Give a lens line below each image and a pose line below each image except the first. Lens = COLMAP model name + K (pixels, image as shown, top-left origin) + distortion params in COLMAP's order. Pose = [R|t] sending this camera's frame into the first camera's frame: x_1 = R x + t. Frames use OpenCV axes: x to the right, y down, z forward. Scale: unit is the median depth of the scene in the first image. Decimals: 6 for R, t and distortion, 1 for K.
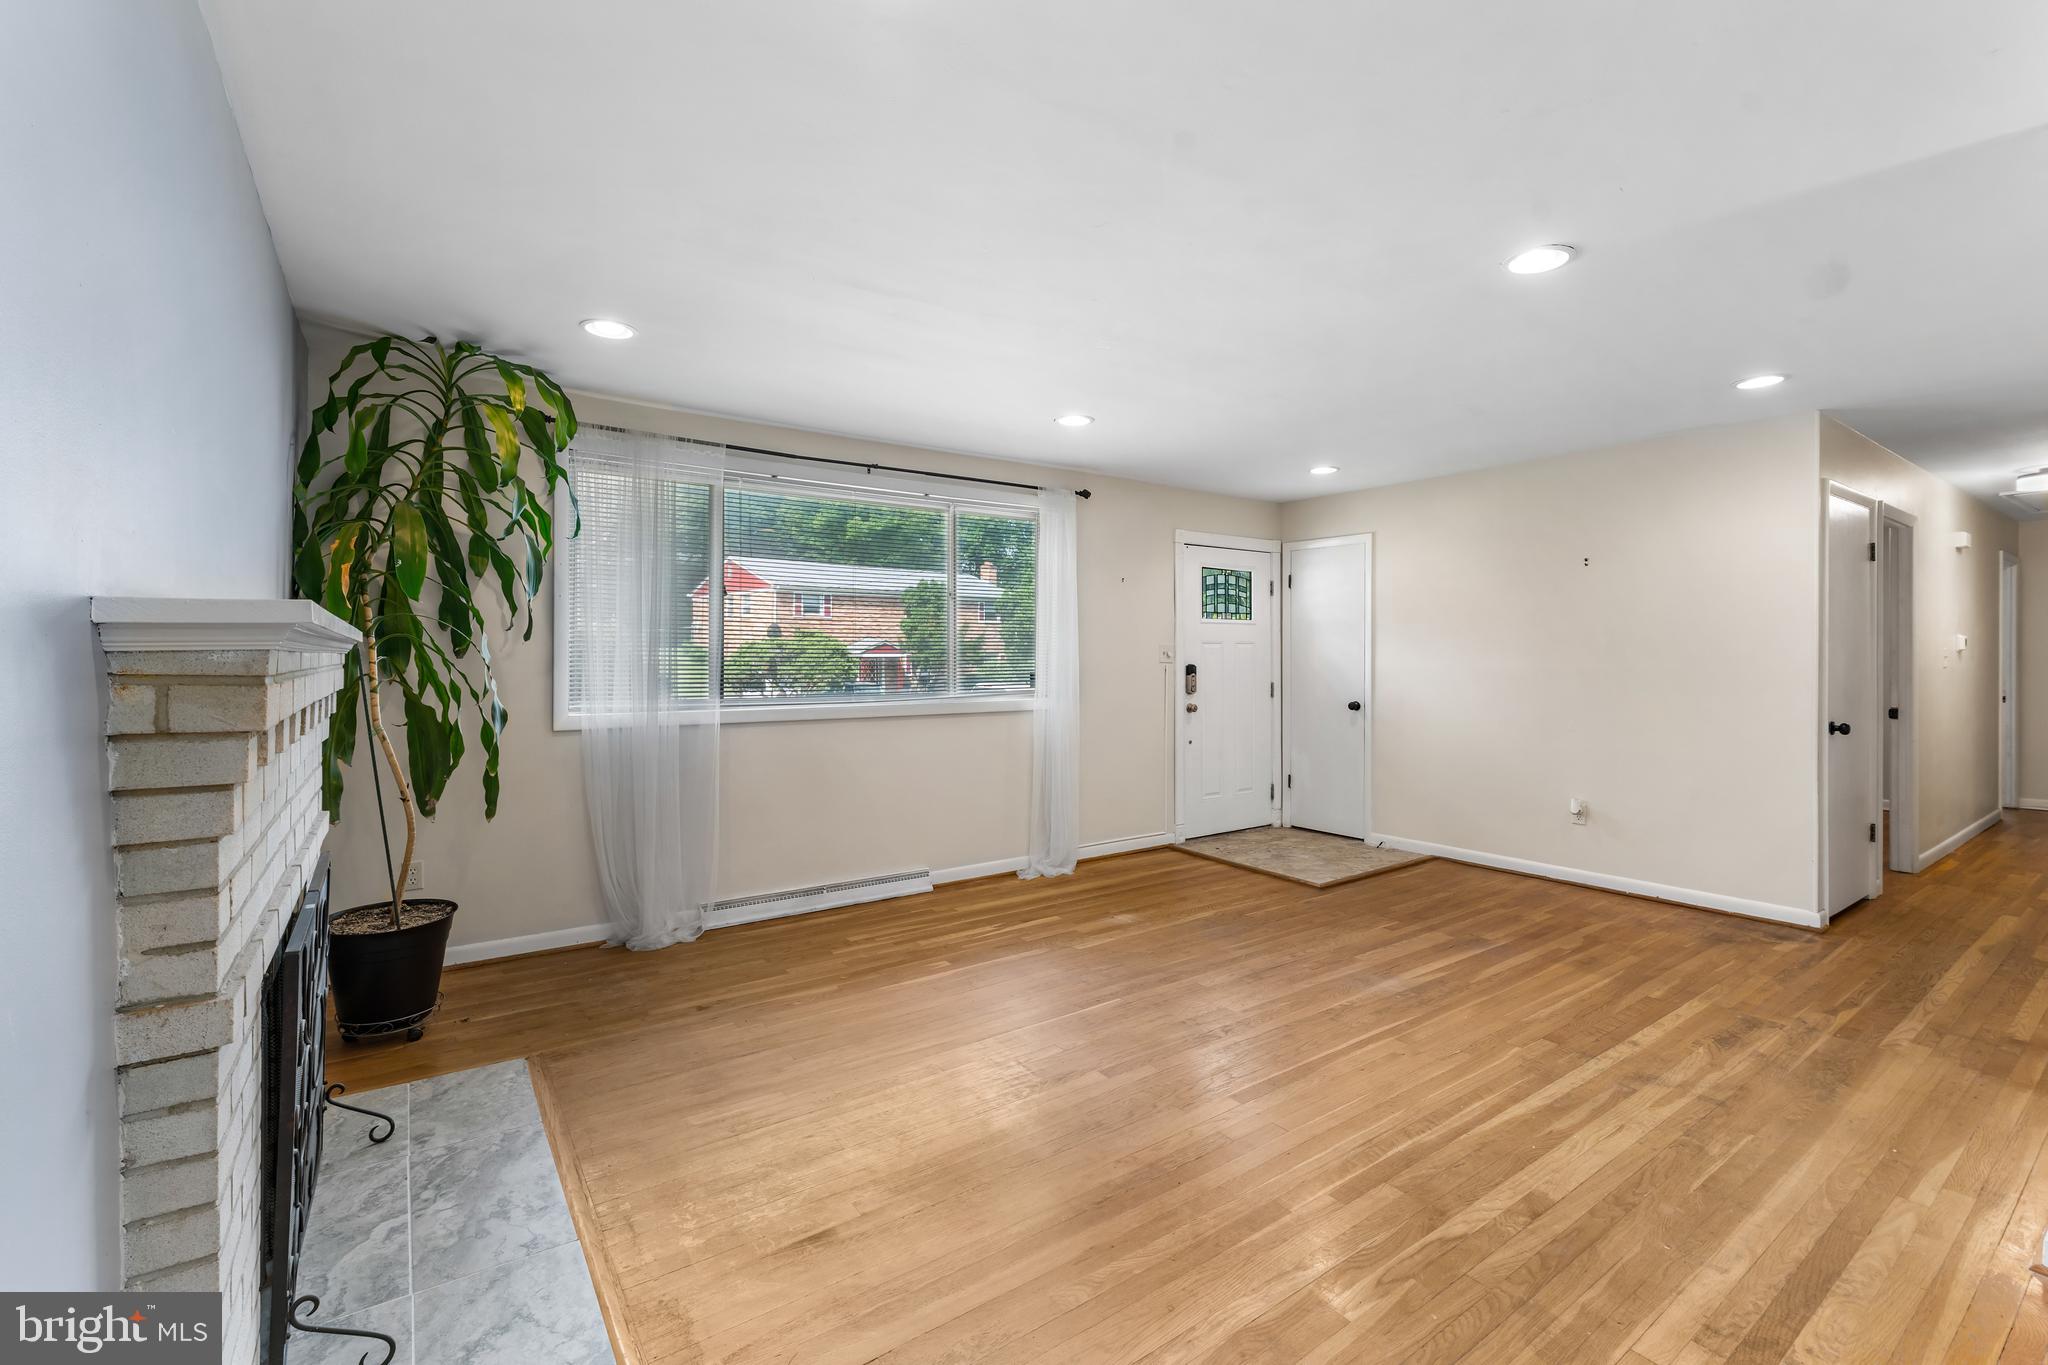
lens RADIAL K [[888.4, 0, 1024.4], [0, 888.4, 660.8], [0, 0, 1]] dist [-0.002716, 0.000014]
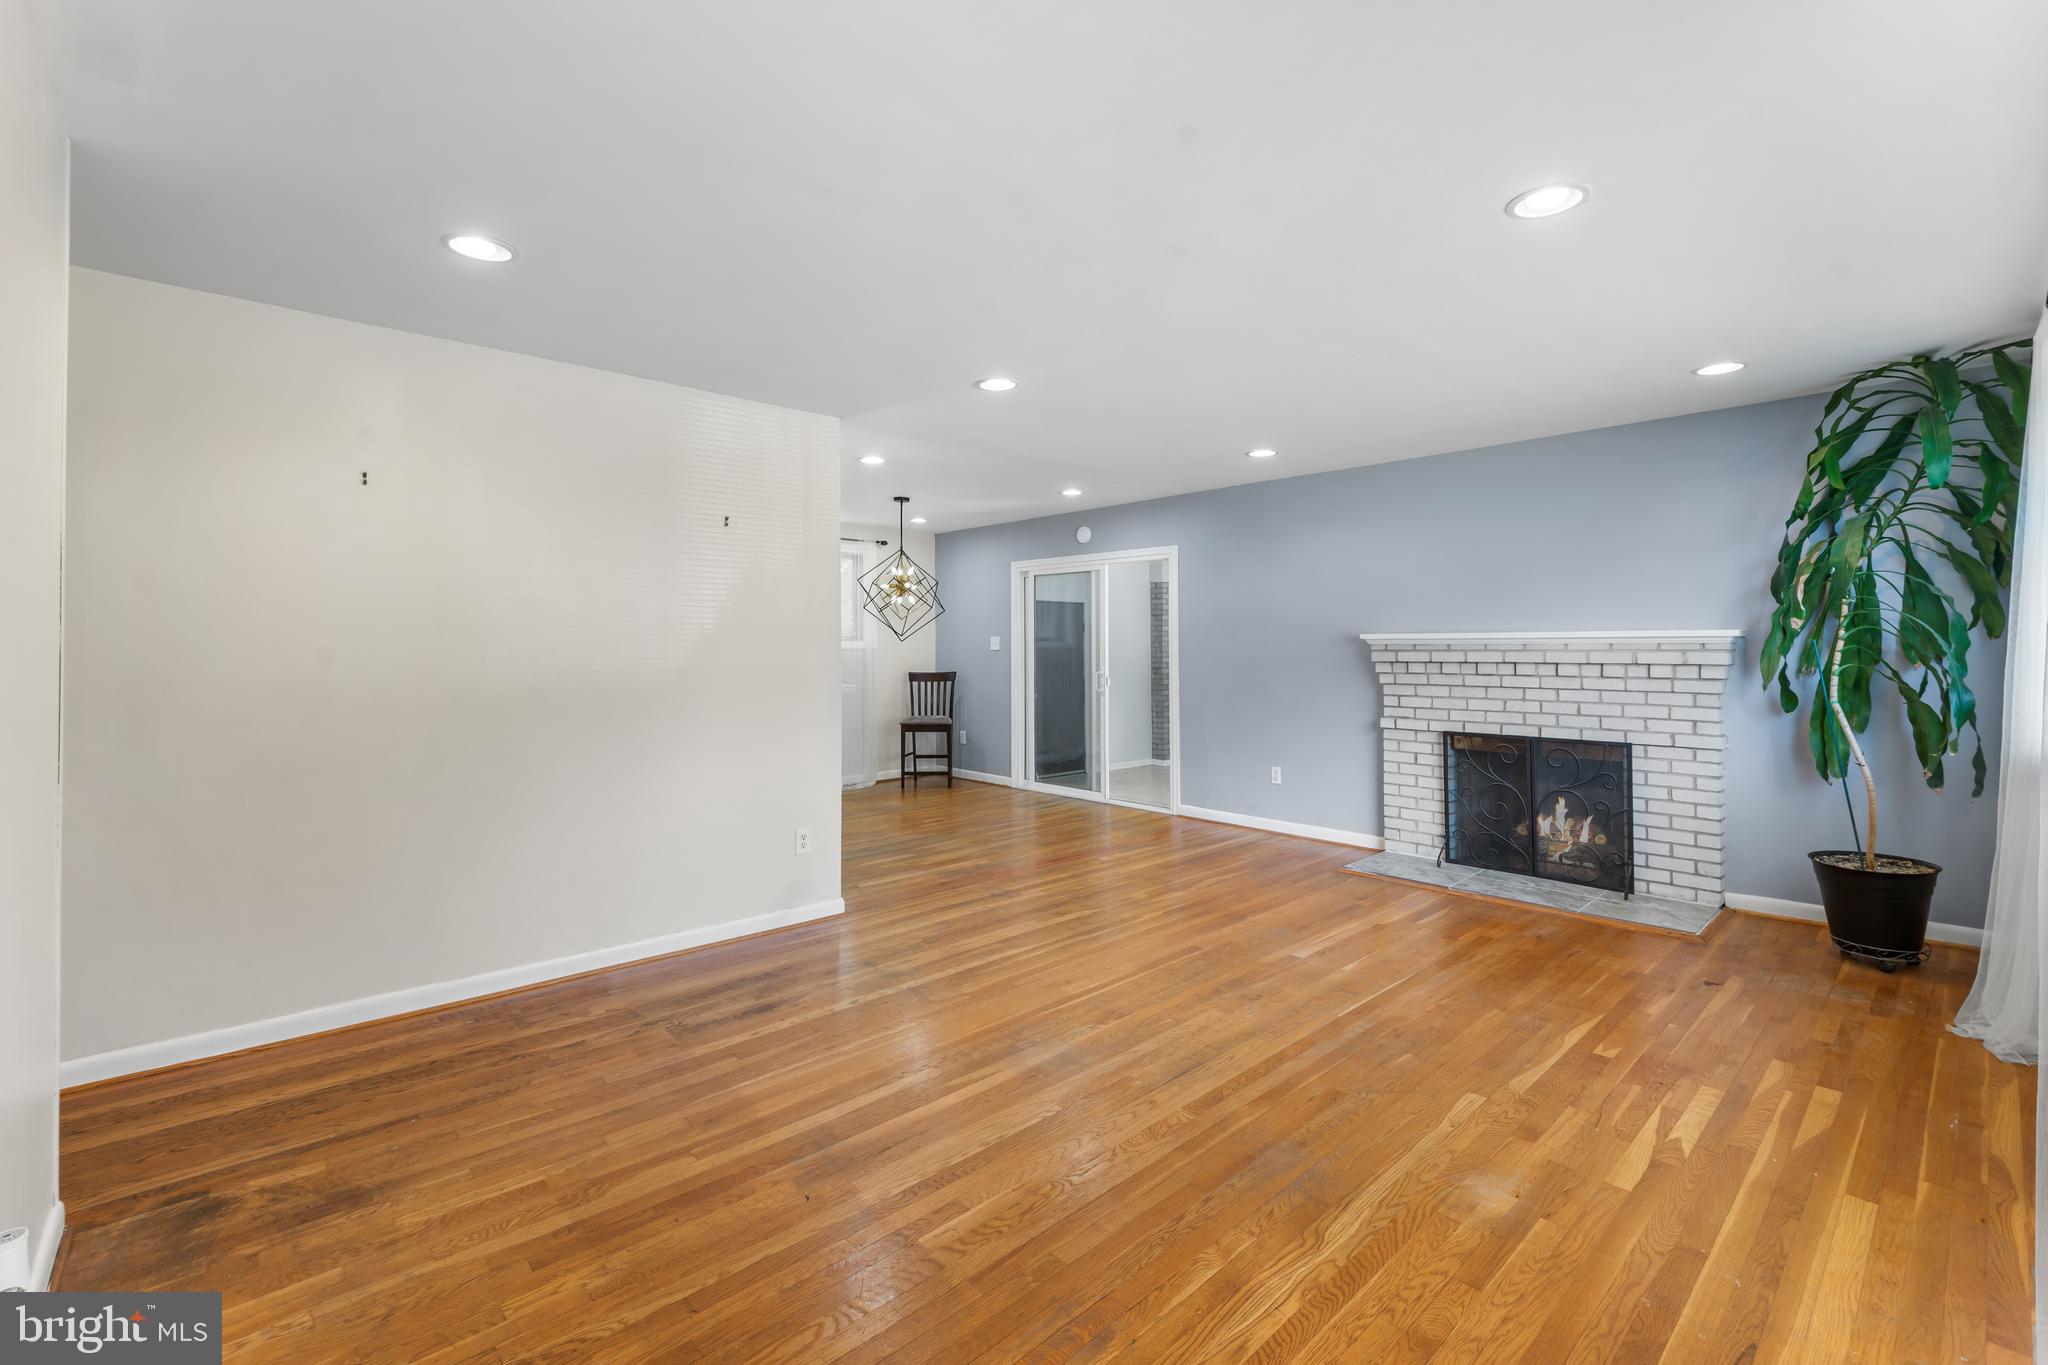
lens RADIAL K [[888.4, 0, 1040.7], [0, 888.4, 641.8], [0, 0, 1]] dist [-0.002716, 0.000014]
pose [[-0.989921, 0.002912, -0.141592, 0.555869], [0.002899, 0.999996, 0.000295, -0.010519], [0.141592, -0.000118, -0.989925, 1.912911]]
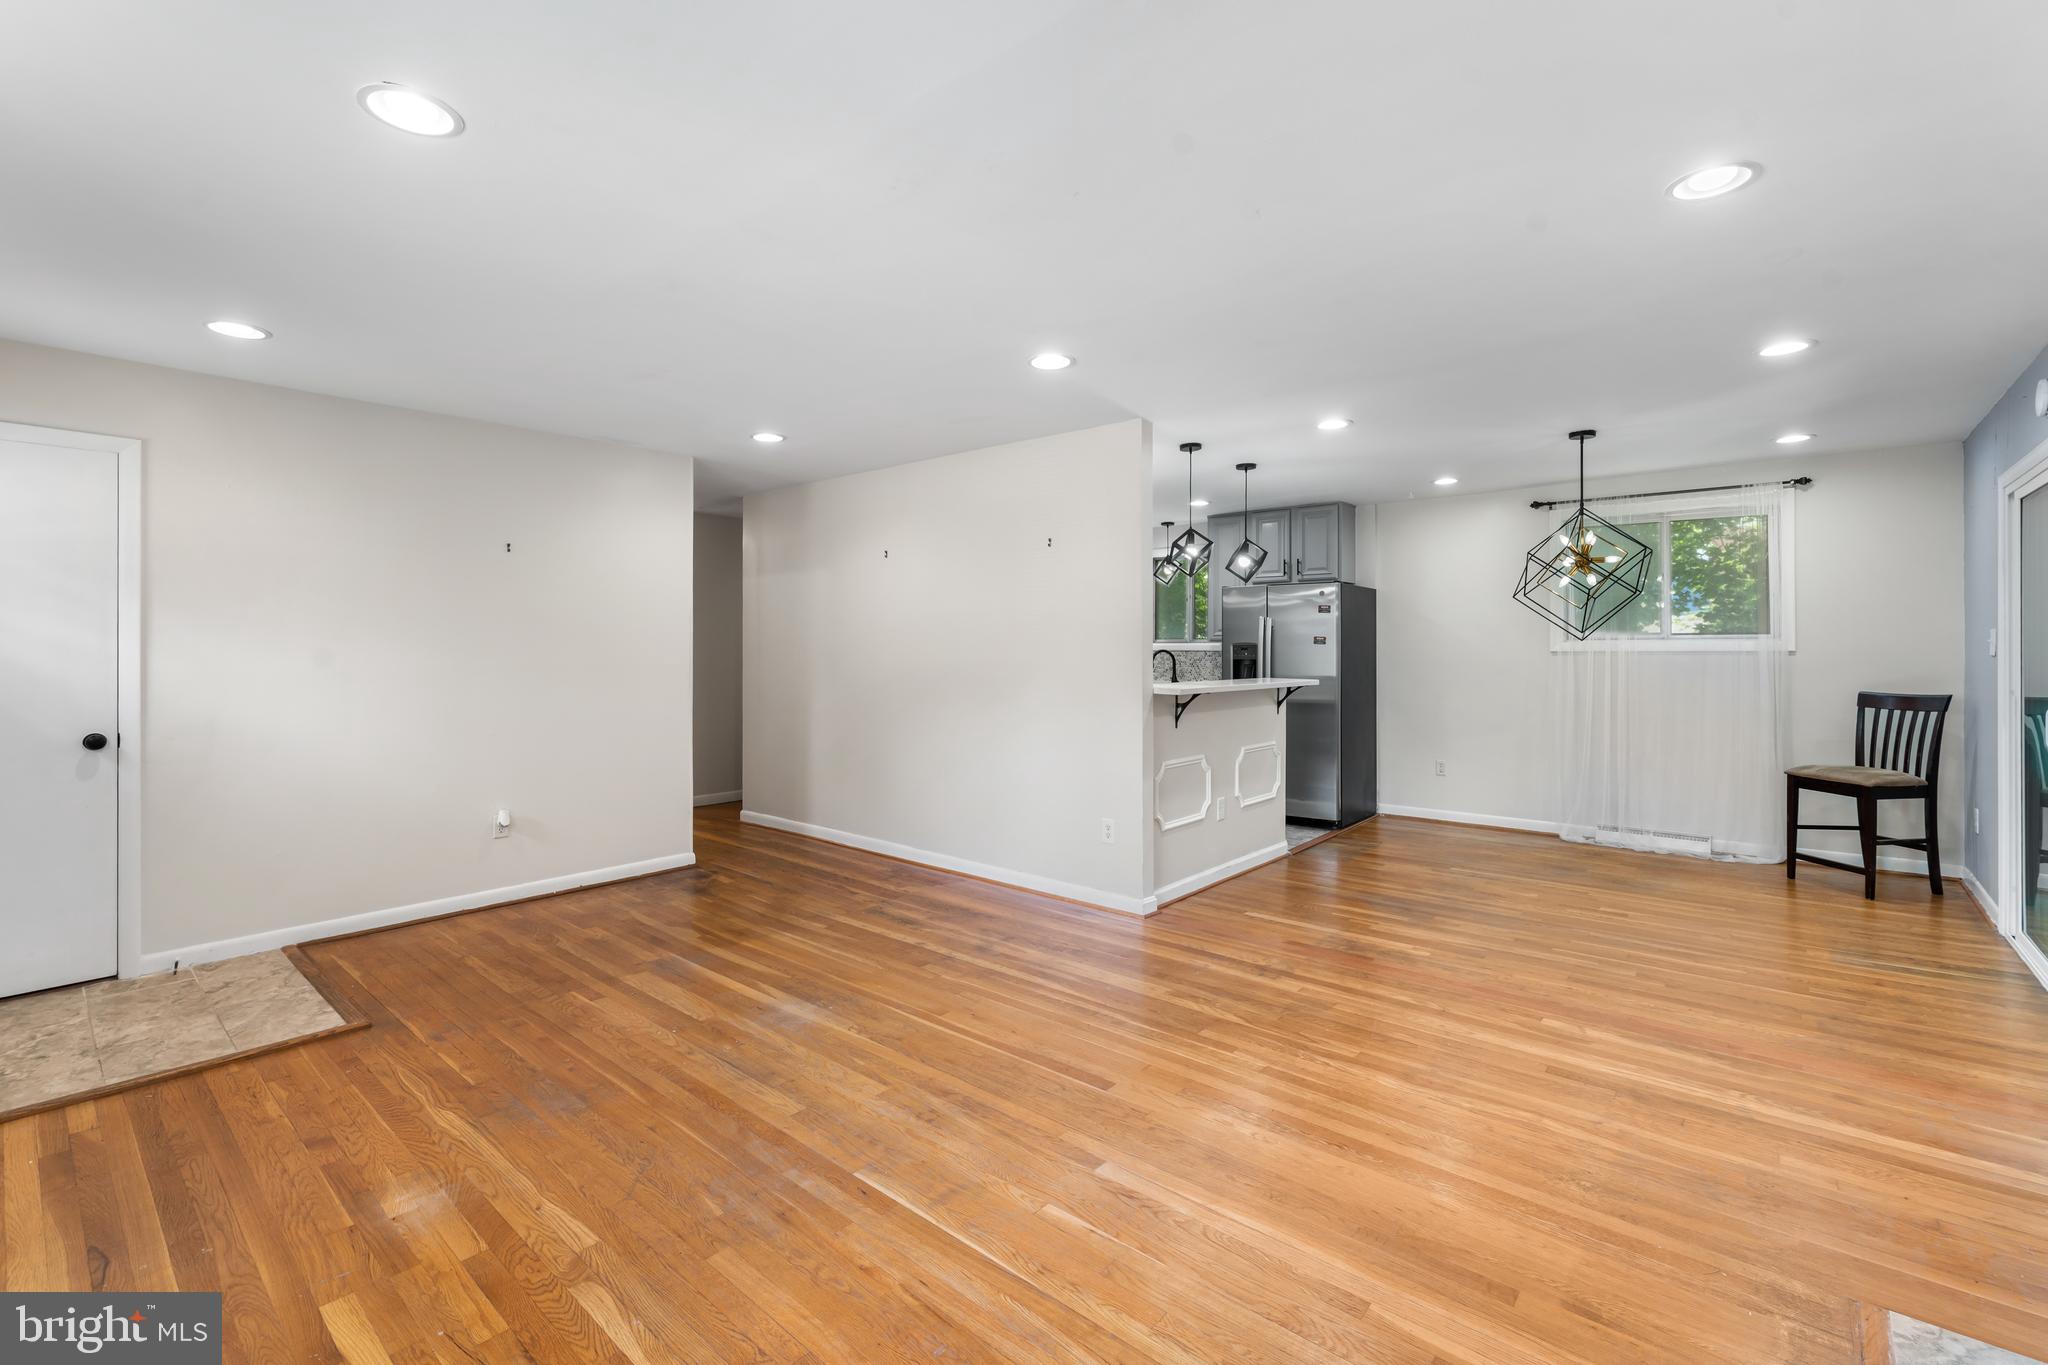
lens RADIAL K [[888.4, 0, 1026.6], [0, 888.4, 665.8], [0, 0, 1]] dist [-0.002716, 0.000014]
pose [[-0.249635, -0.019495, 0.968144, -0.564591], [0.006131, 0.999745, 0.021712, -0.008711], [-0.968321, 0.011356, -0.249452, 1.060520]]
